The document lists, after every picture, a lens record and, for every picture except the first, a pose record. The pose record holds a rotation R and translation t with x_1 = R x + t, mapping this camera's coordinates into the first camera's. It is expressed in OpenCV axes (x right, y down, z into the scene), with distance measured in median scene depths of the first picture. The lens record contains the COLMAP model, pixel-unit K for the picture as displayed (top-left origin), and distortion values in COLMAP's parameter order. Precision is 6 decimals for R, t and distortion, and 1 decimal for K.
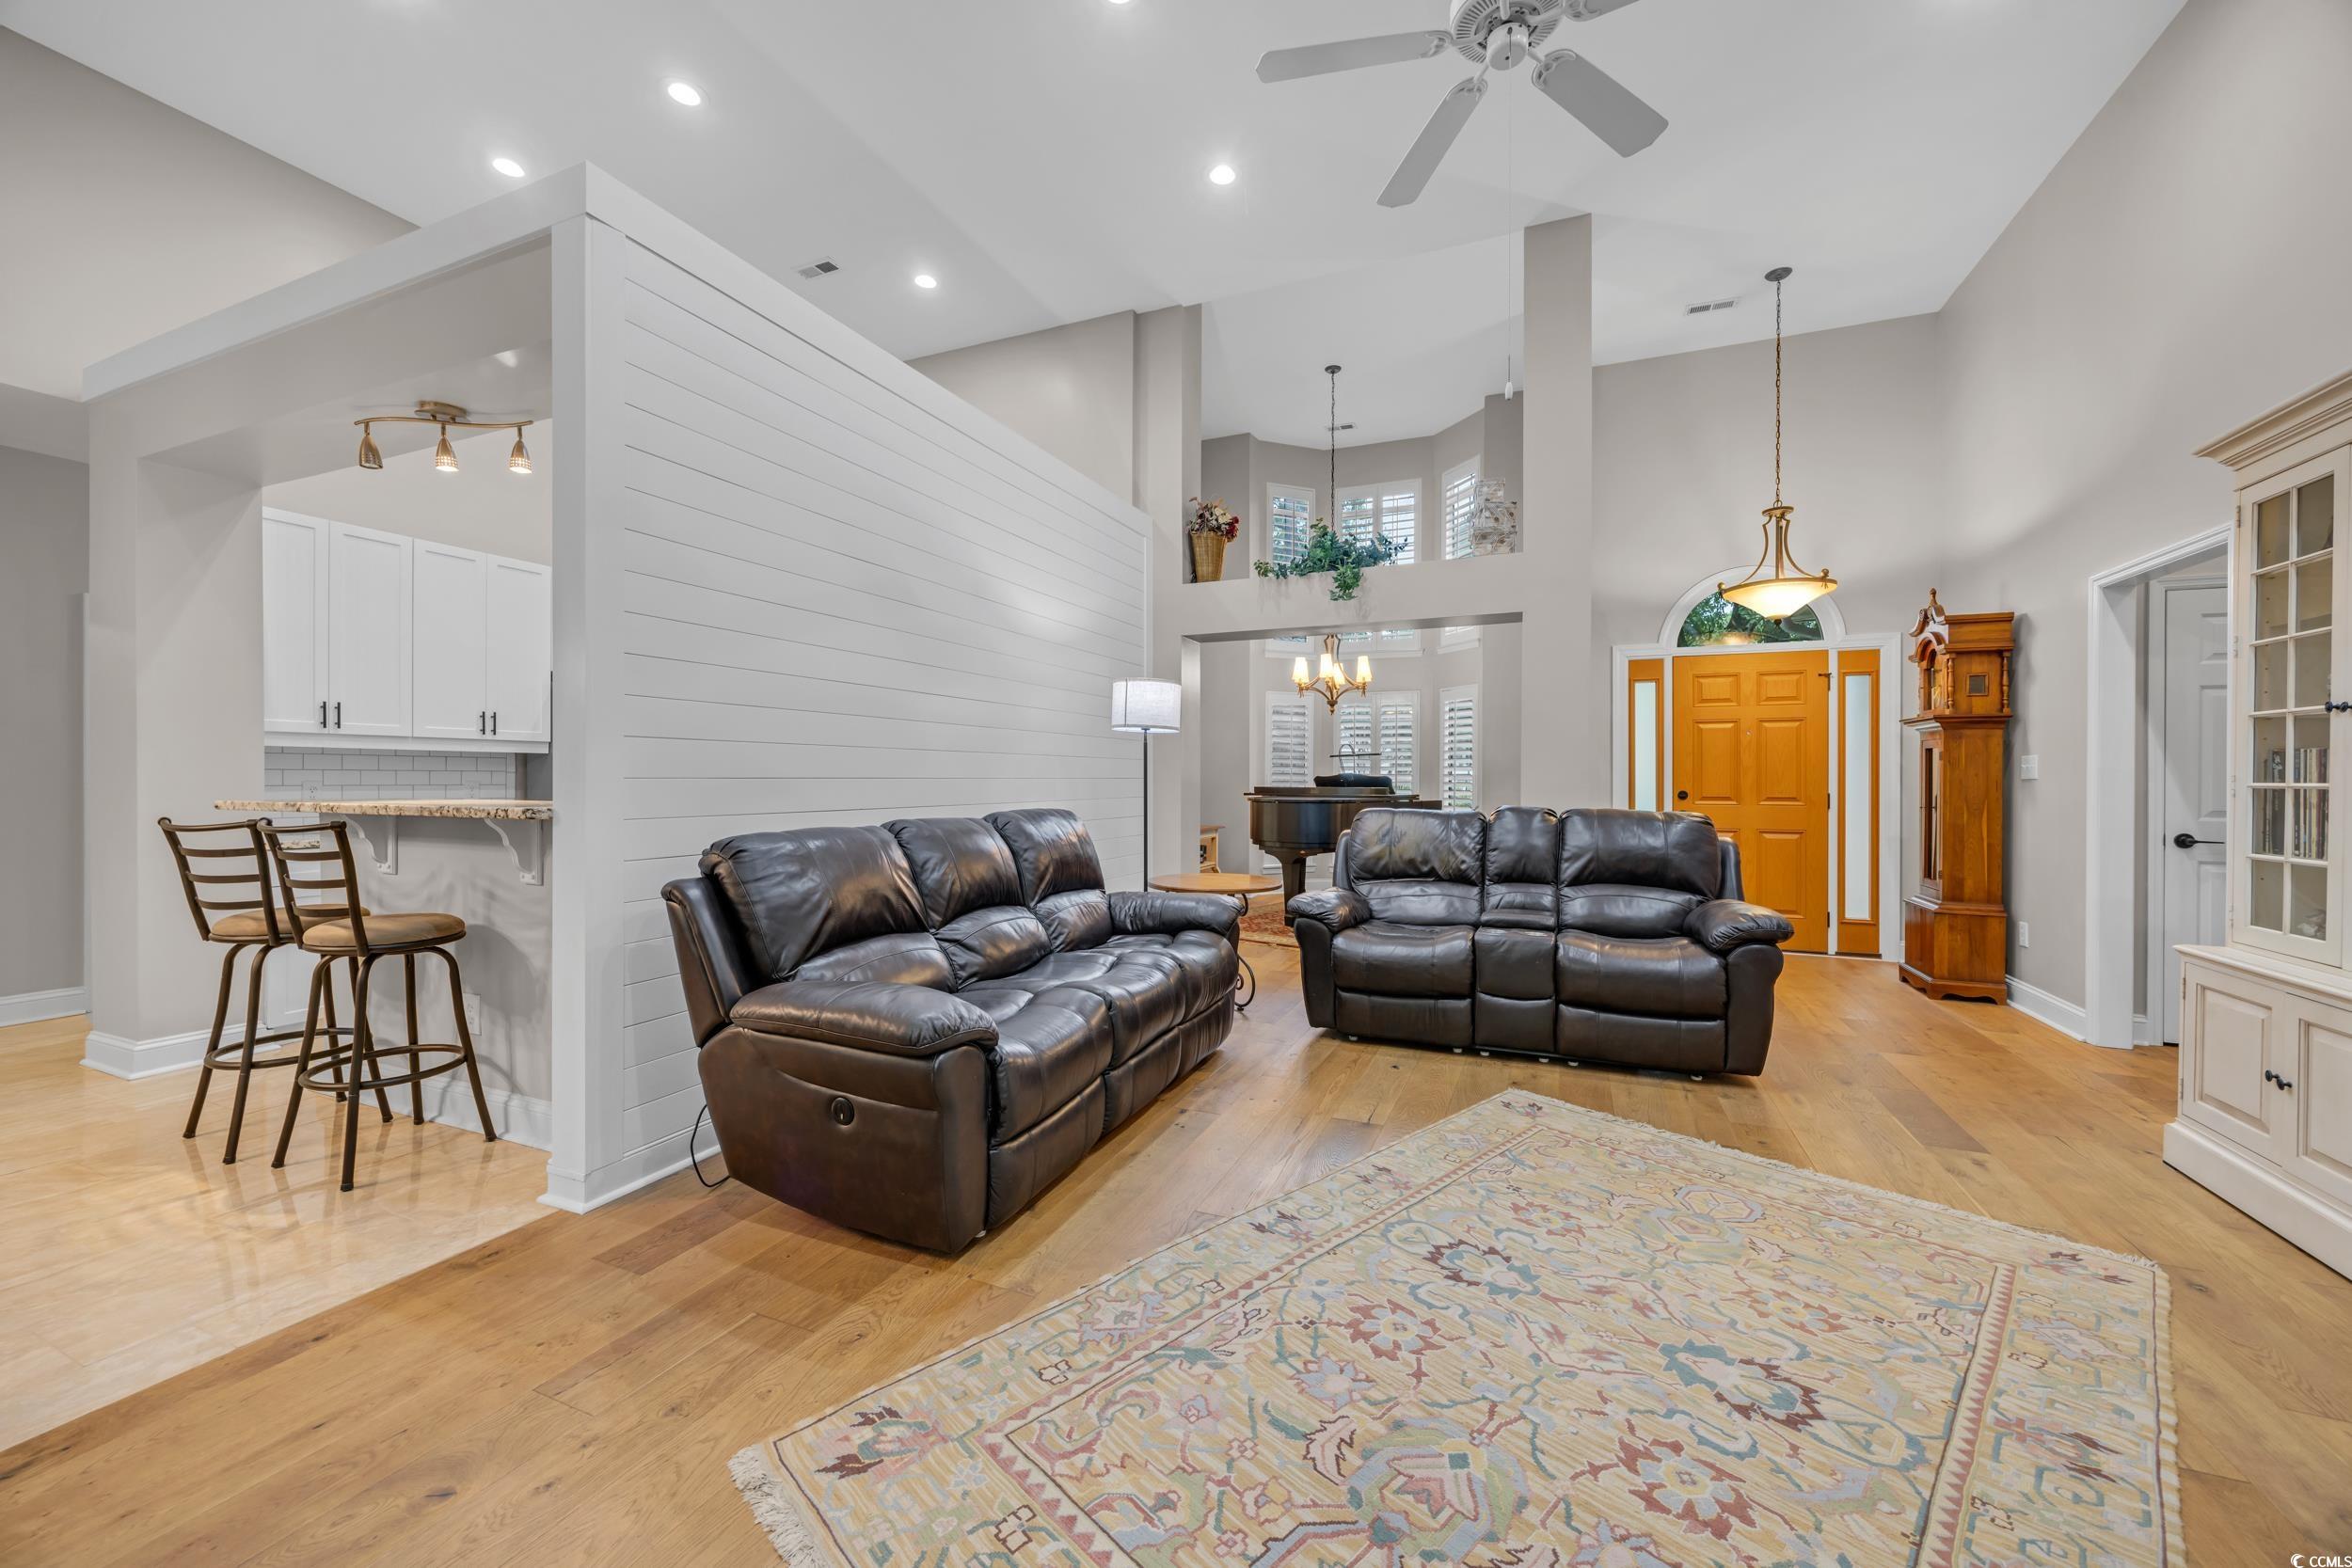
lens RADIAL K [[894.2, 0, 1183.9], [0, 894.2, 787.9], [0, 0, 1]] dist [-0.001577, -0.000239]
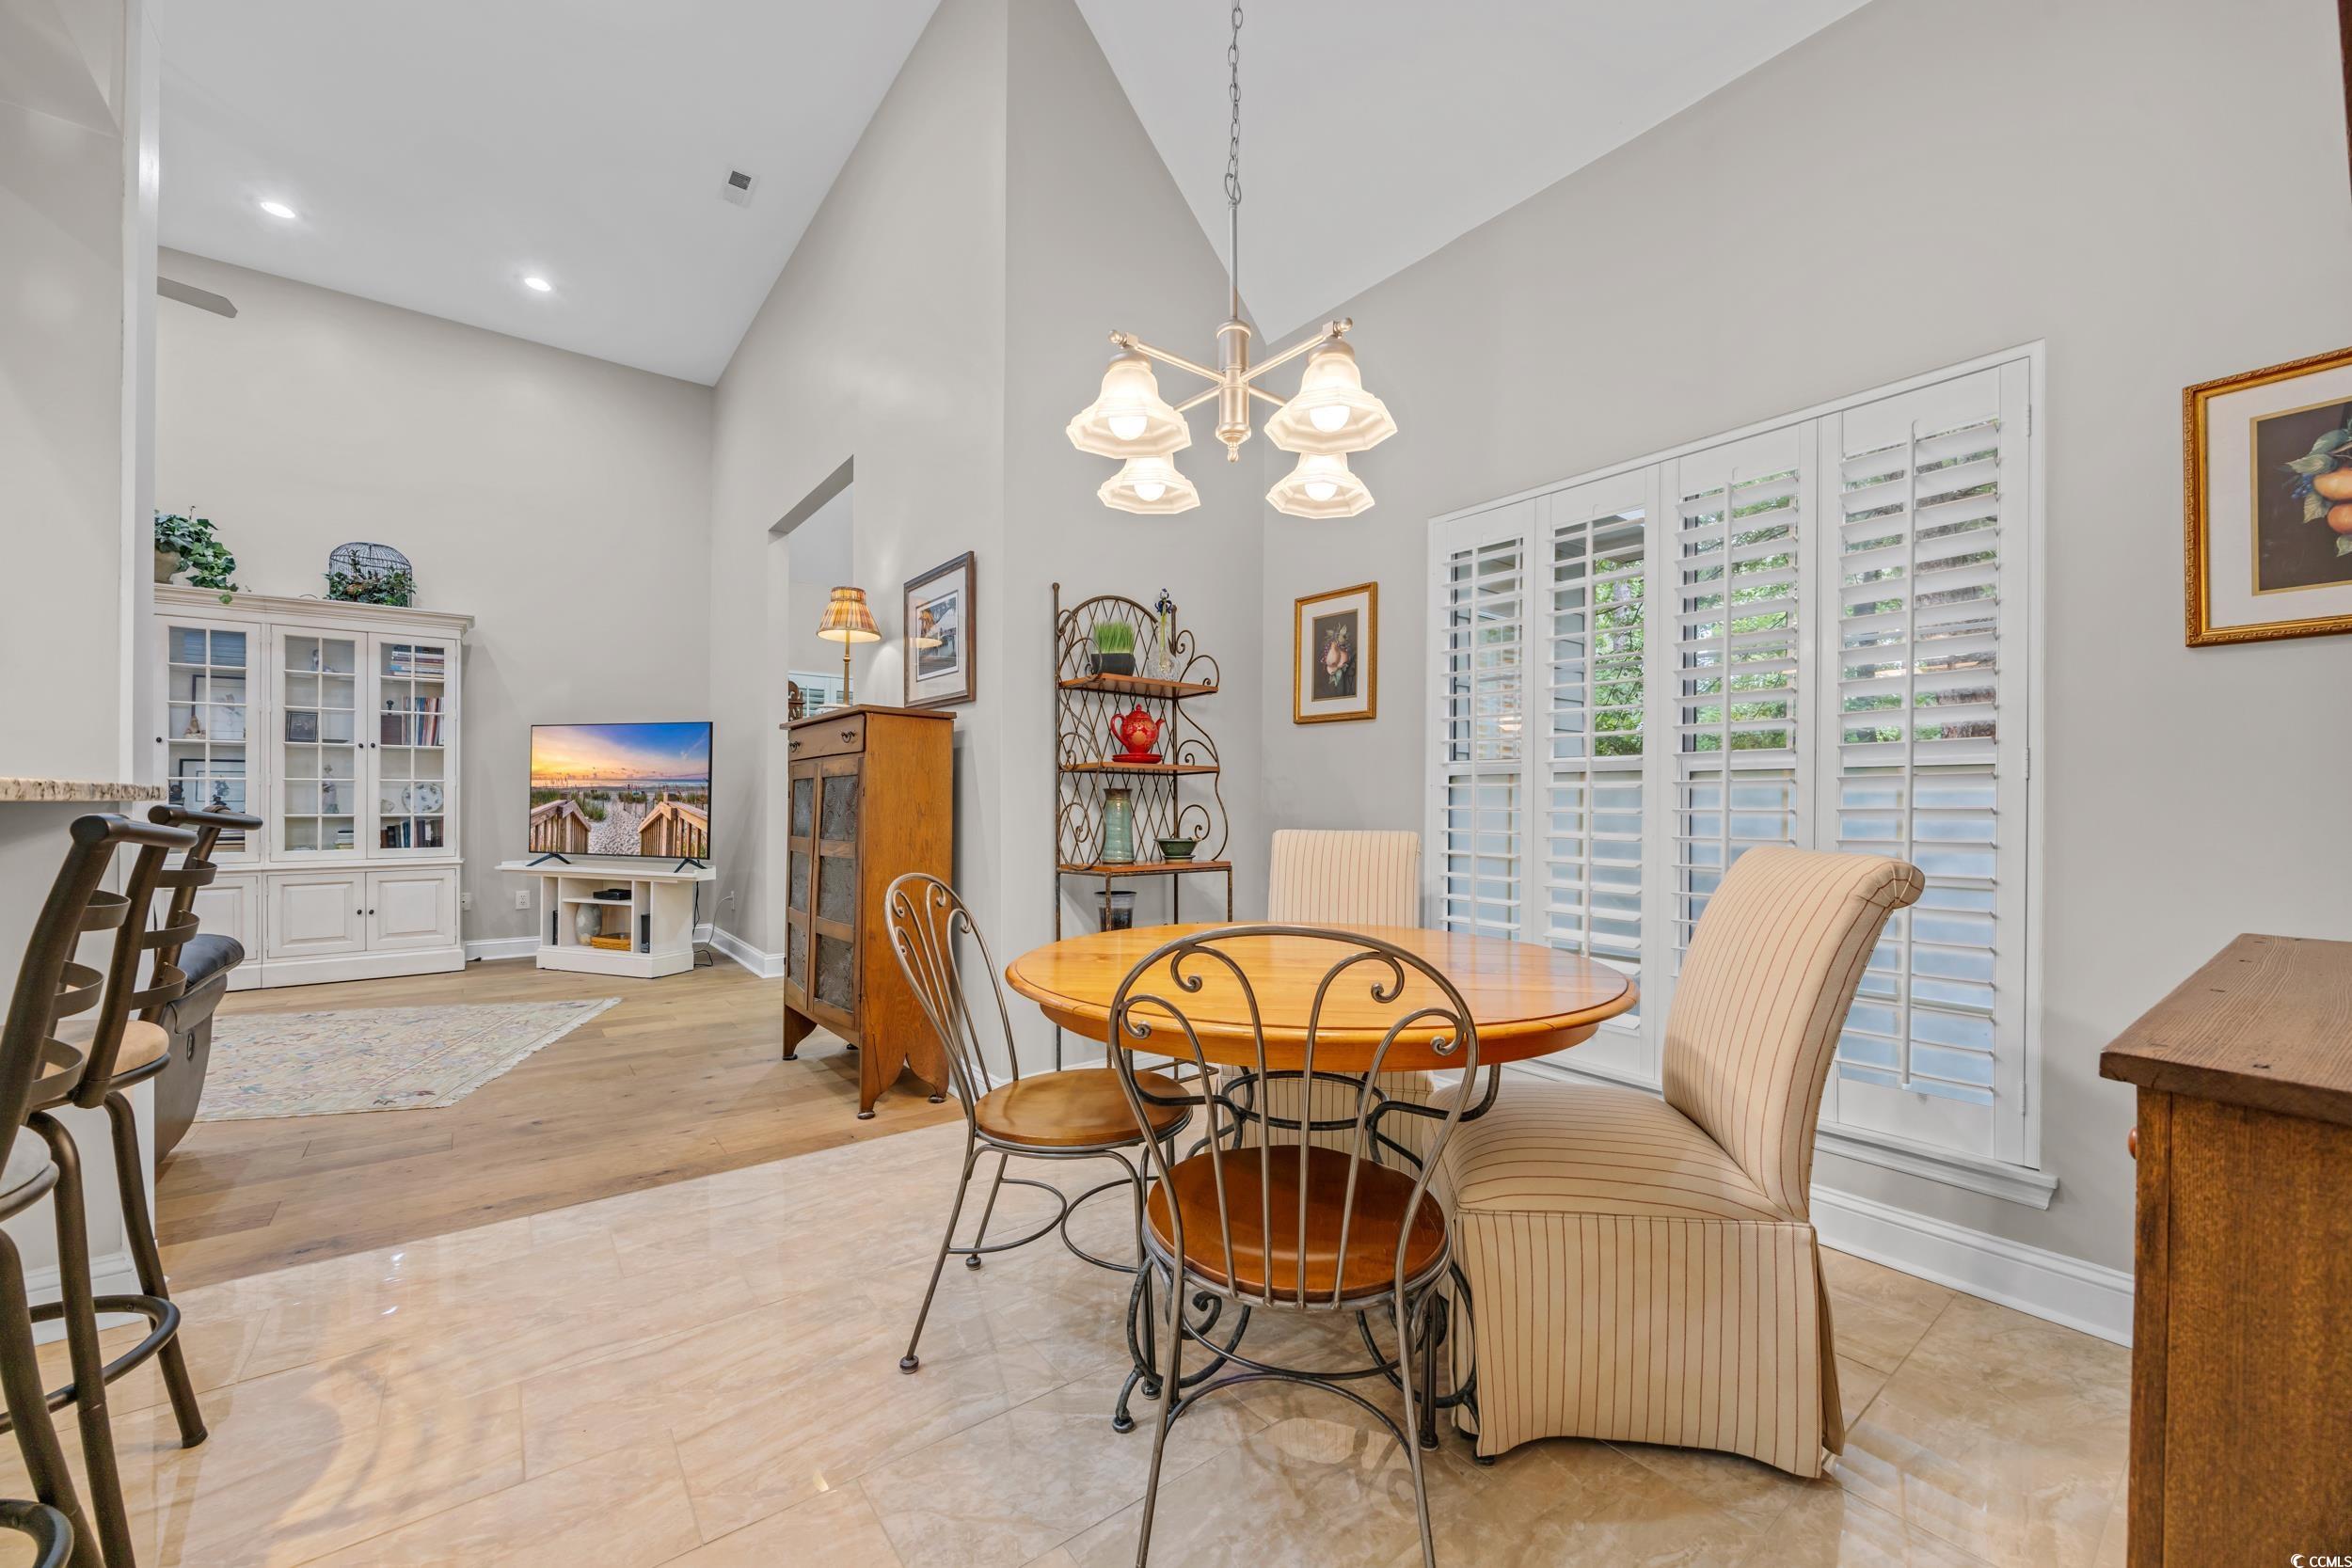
lens RADIAL K [[901.1, 0, 1171.5], [0, 901.1, 801.8], [0, 0, 1]] dist [-0.002082, -0.000444]
pose [[-0.872653, -0.007005, 0.488291, -1.851487], [-0.001955, 0.999939, 0.010851, 0.028697], [-0.488338, 0.008514, -0.872613, 1.249057]]
